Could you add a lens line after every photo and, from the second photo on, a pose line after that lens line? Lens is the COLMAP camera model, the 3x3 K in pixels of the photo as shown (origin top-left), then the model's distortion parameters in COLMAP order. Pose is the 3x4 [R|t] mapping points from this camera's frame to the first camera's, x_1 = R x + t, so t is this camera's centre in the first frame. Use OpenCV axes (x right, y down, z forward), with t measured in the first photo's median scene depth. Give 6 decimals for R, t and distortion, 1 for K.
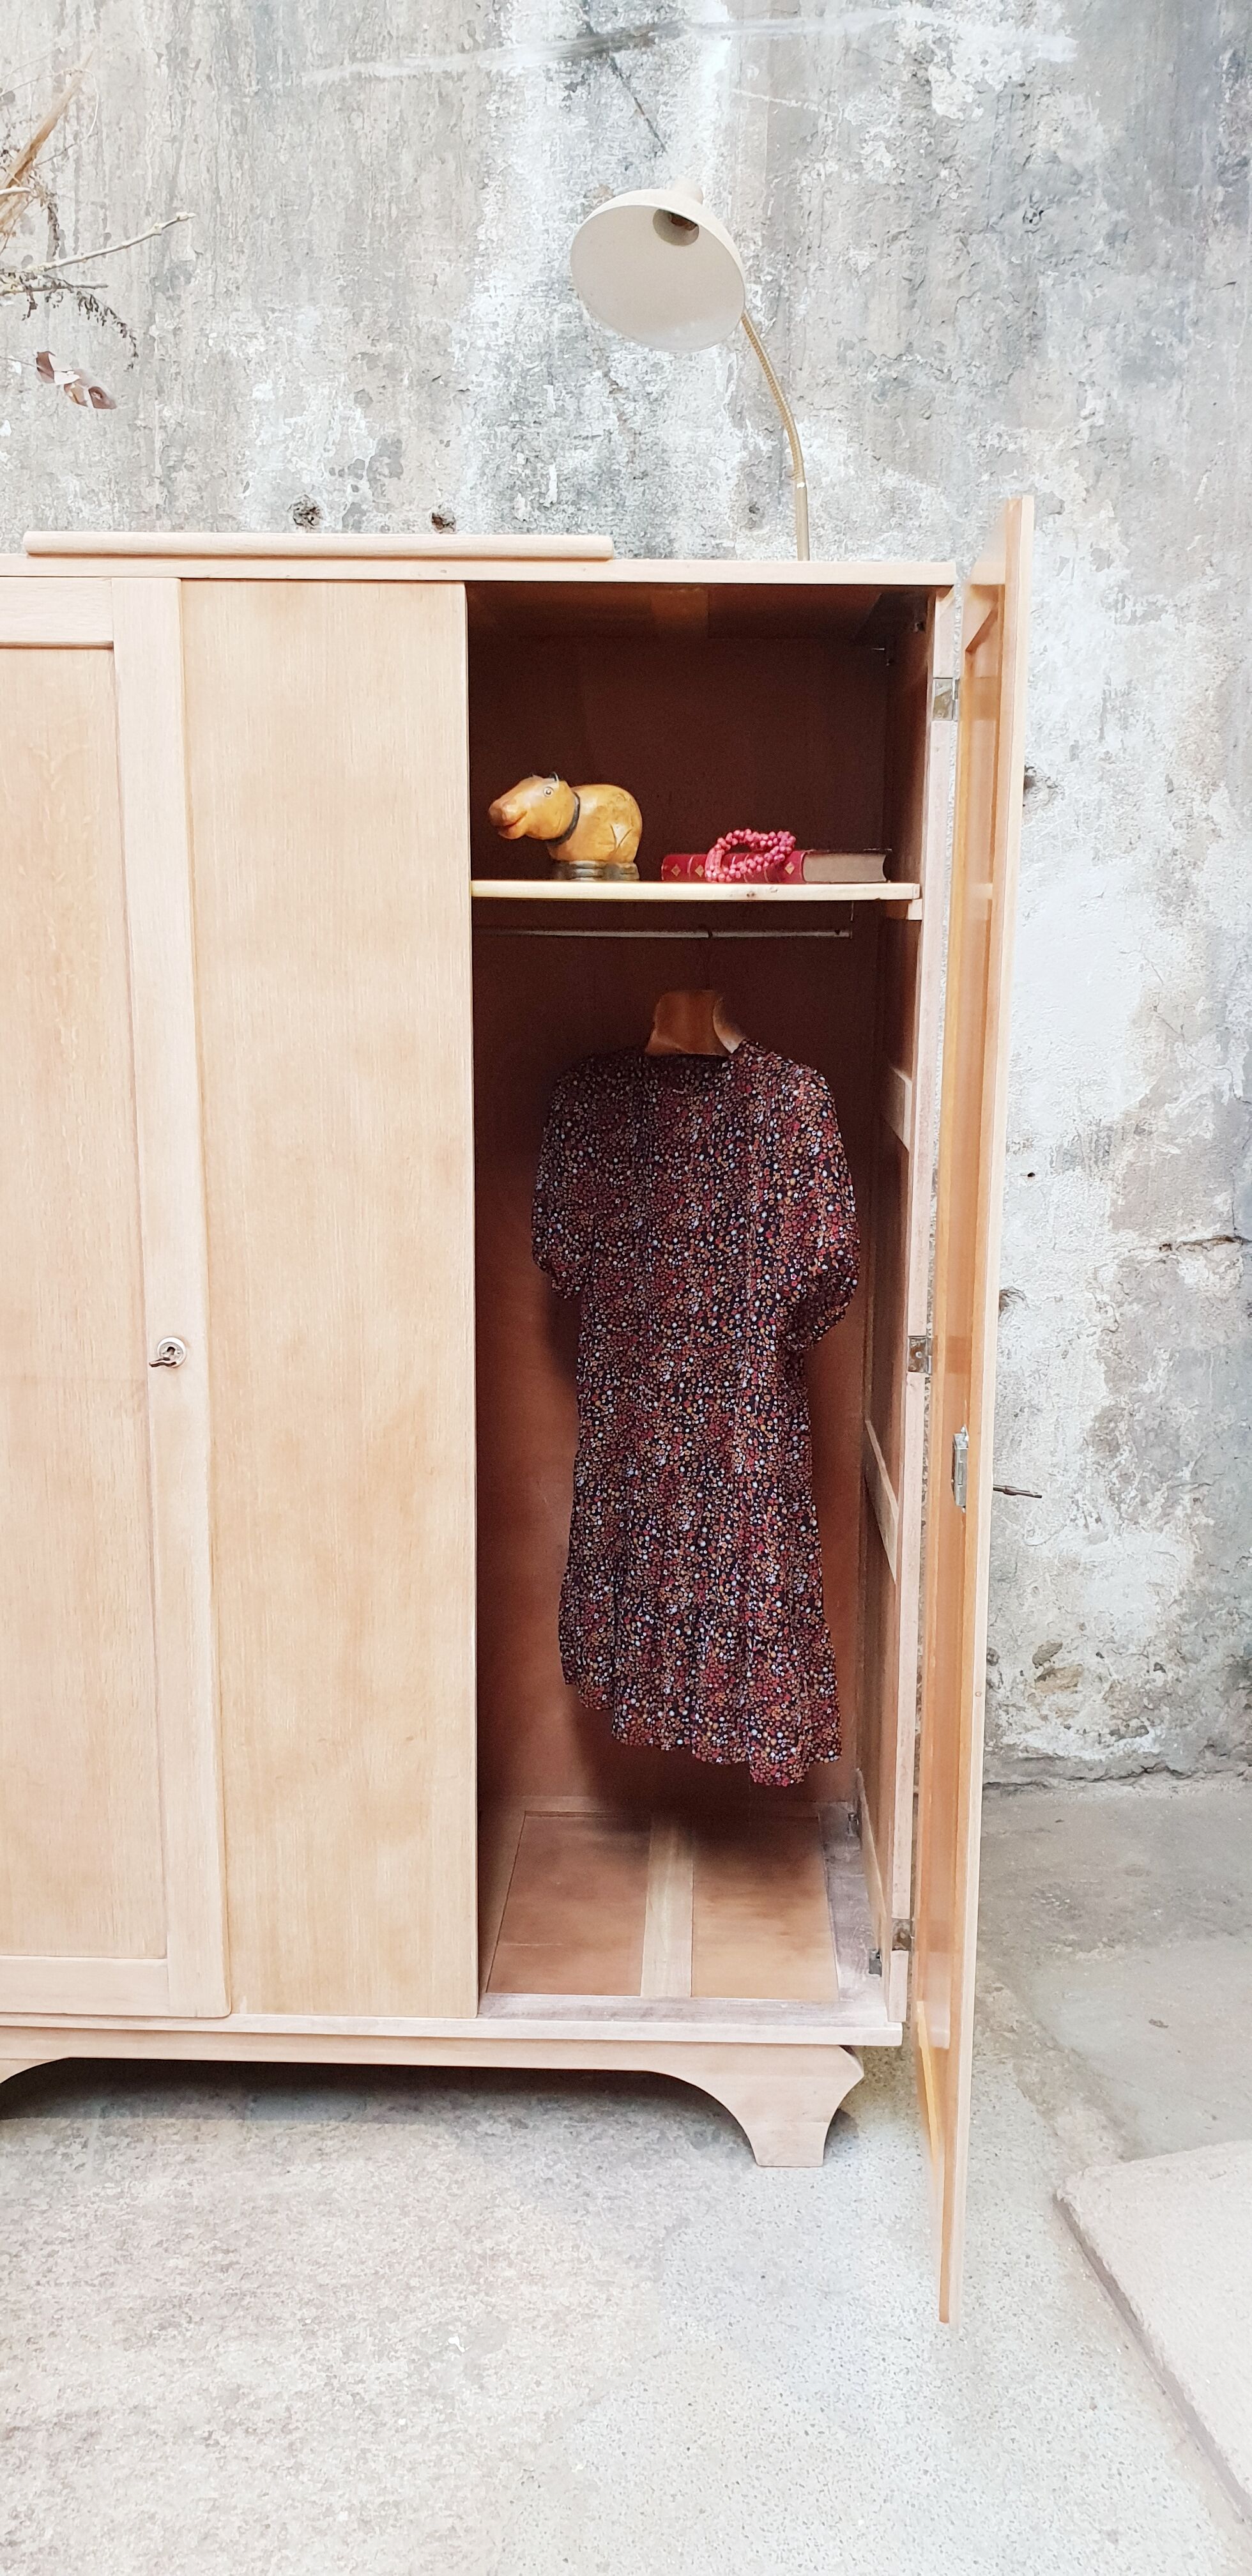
lens RADIAL K [[2012.6, 0, 659.7], [0, 2012.6, 1282.2], [0, 0, 1]] dist [-0.000260, 0.033378]
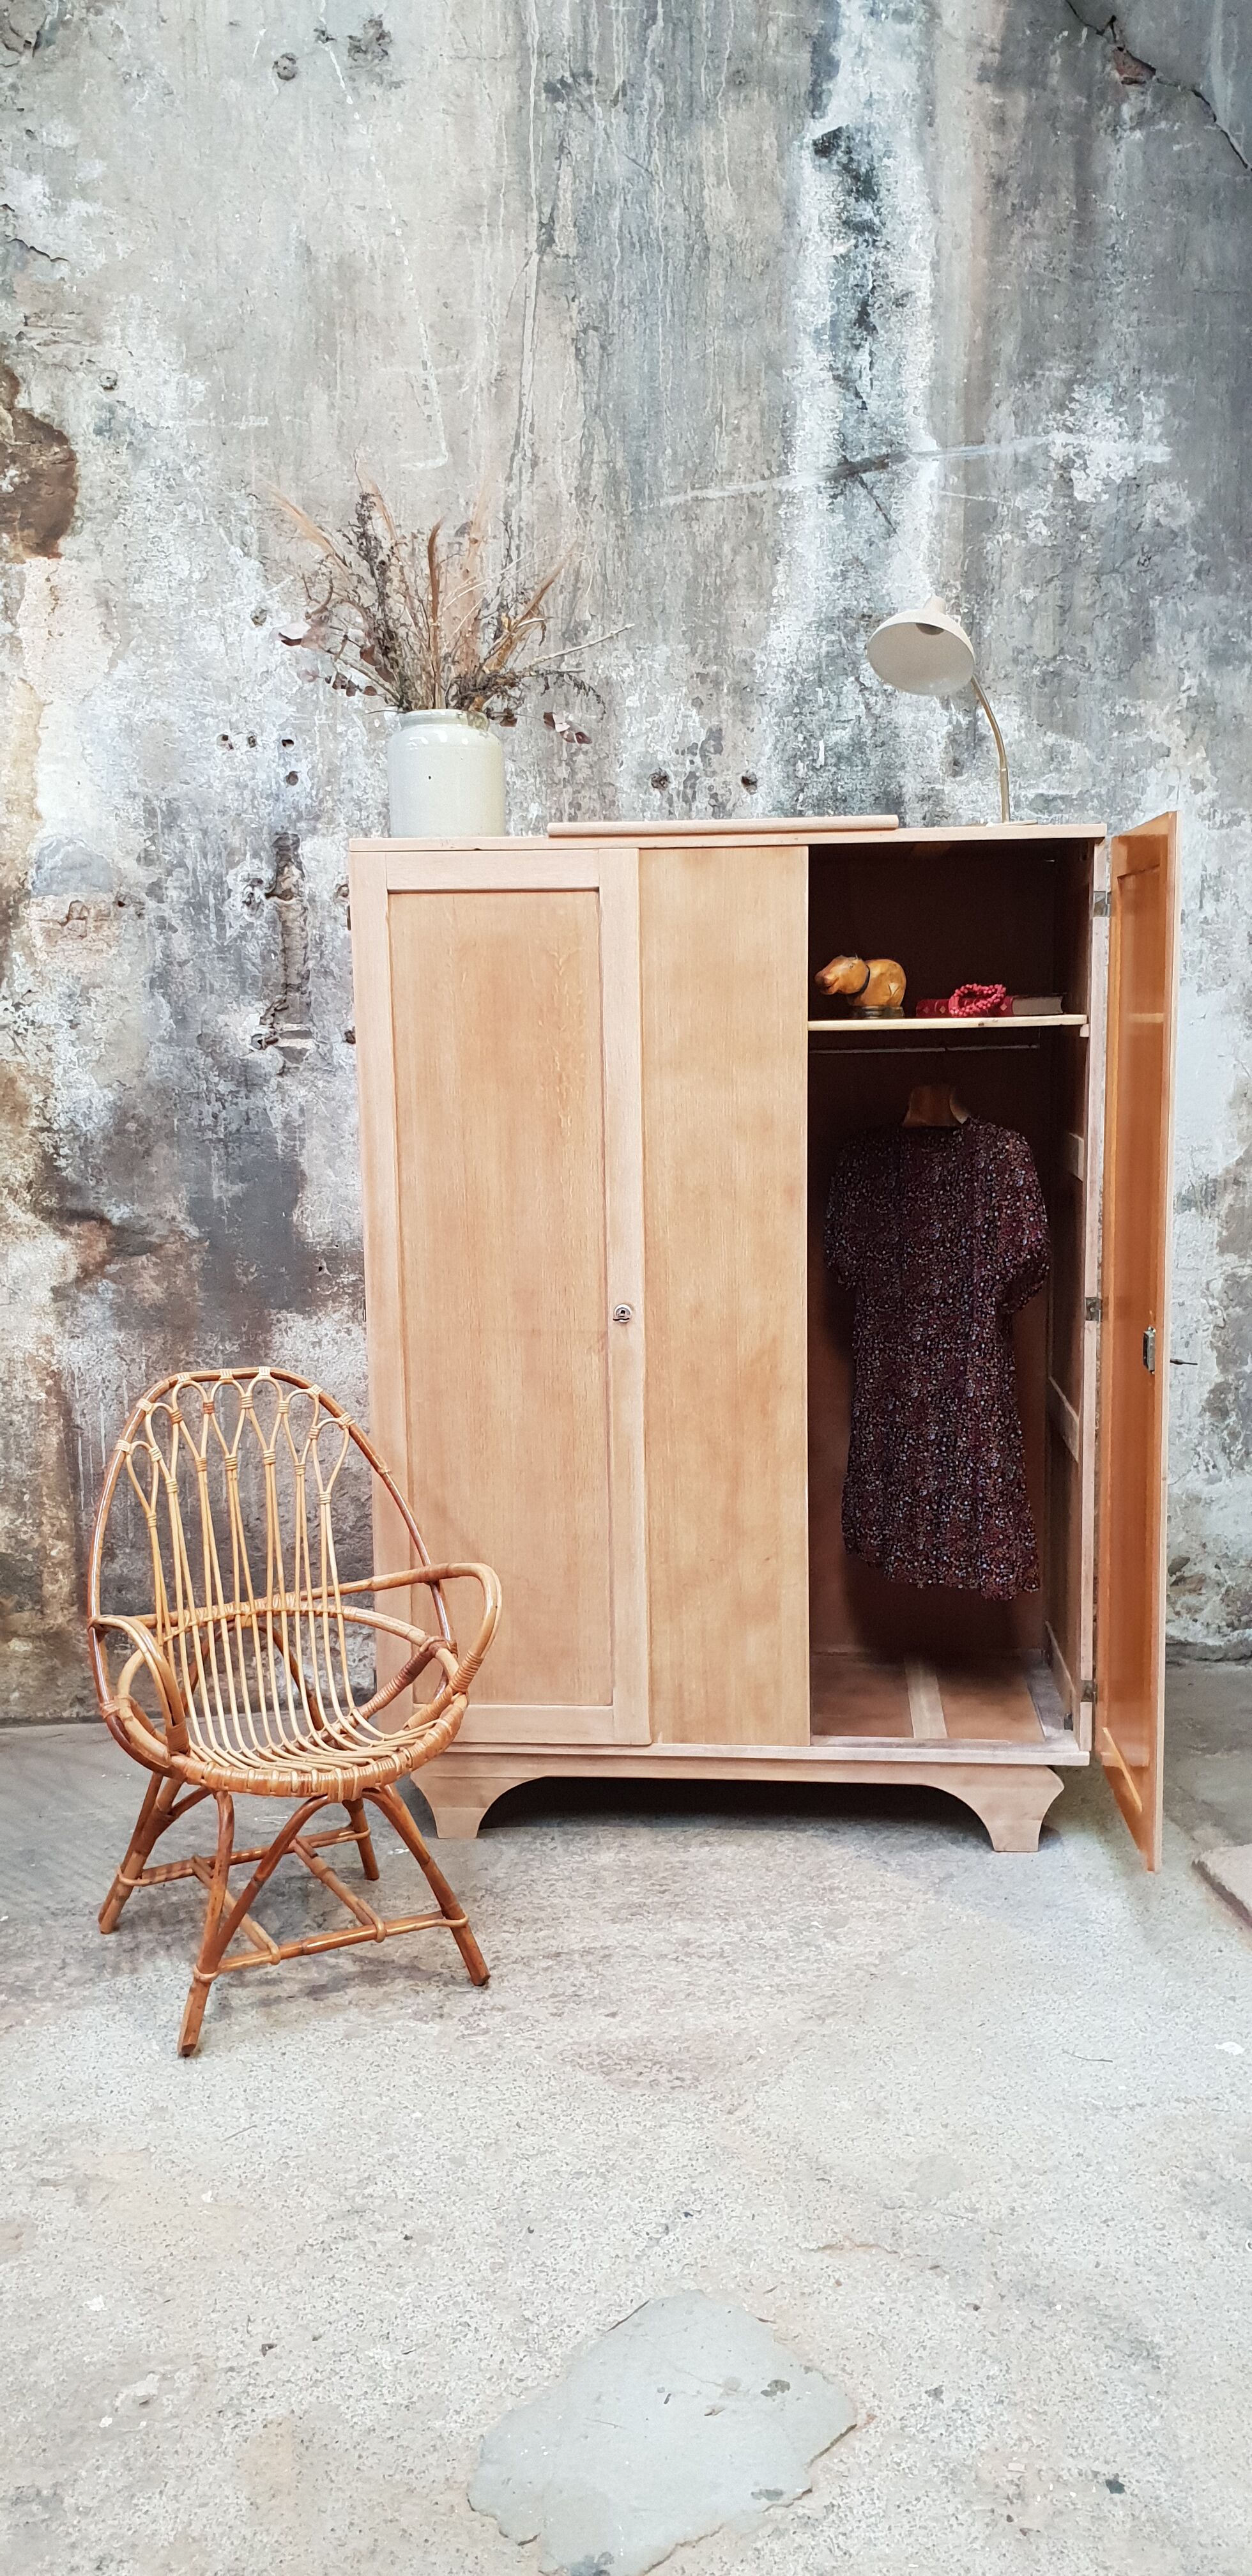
lens RADIAL K [[2012.6, 0, 653.1], [0, 2012.6, 1305.0], [0, 0, 1]] dist [-0.000260, 0.033378]
pose [[0.998164, -0.015142, -0.058646, -0.096670], [0.012370, 0.998802, -0.047344, 0.080586], [0.059293, 0.046532, 0.997156, -0.470581]]
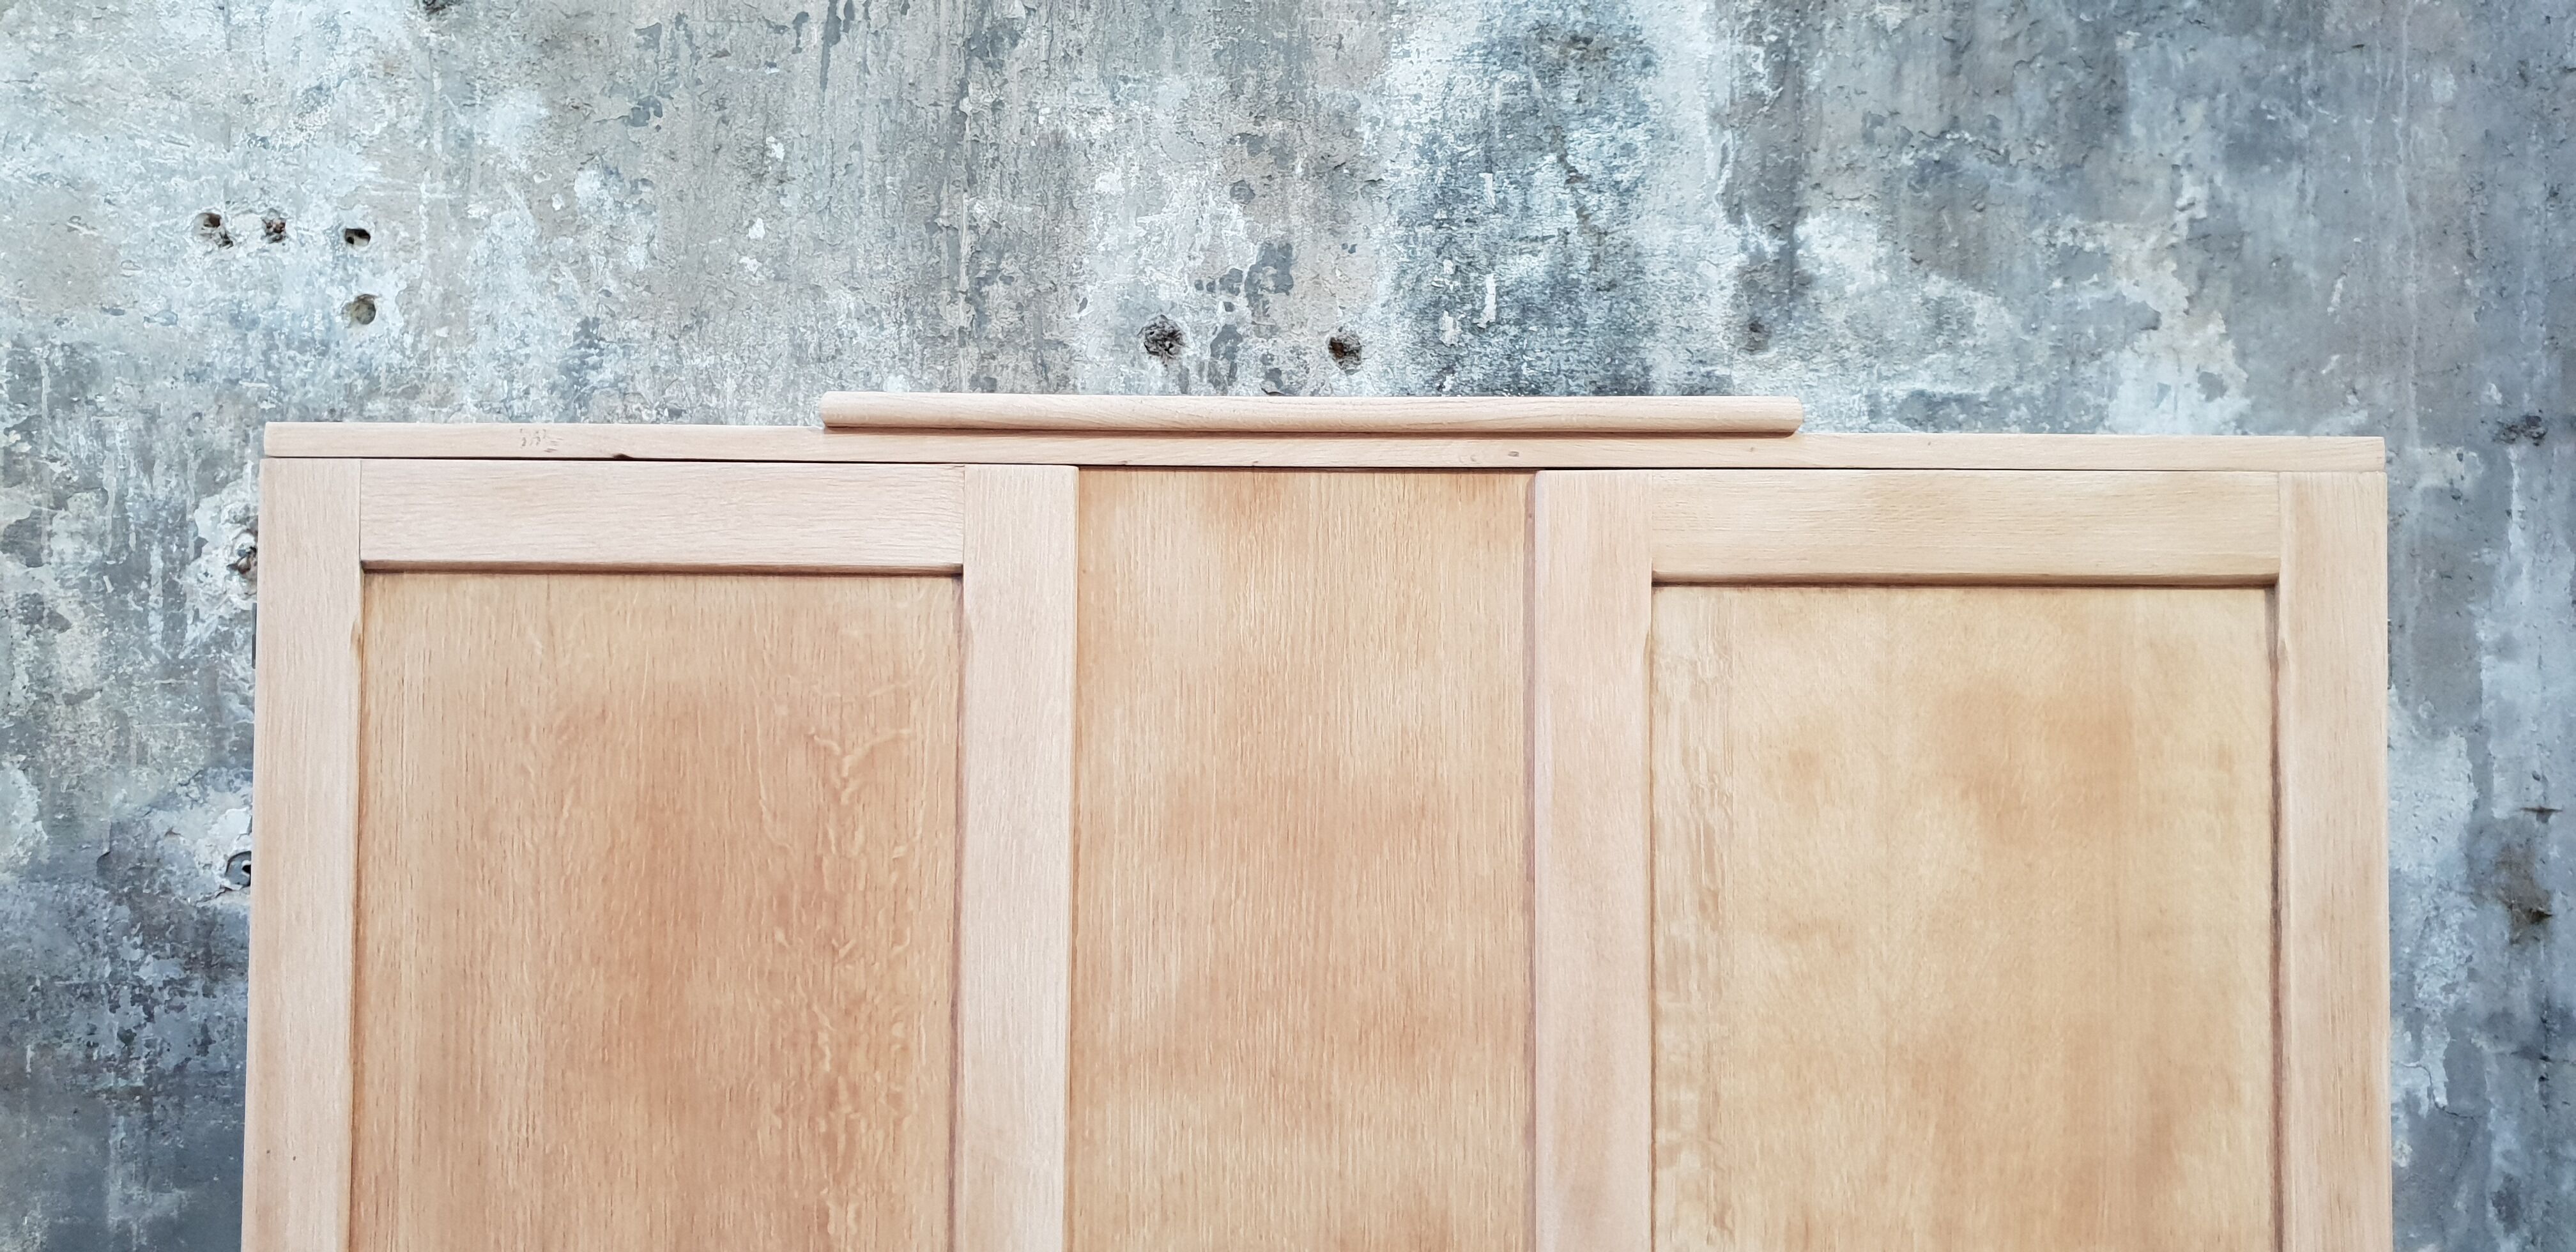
lens RADIAL K [[2012.6, 0, 1290.4], [0, 2012.6, 605.4], [0, 0, 1]] dist [-0.000260, 0.033378]
pose [[0.999980, -0.002981, -0.005536, -0.123103], [0.001726, 0.976780, -0.214238, -0.129292], [0.006046, 0.214224, 0.976766, 0.307843]]
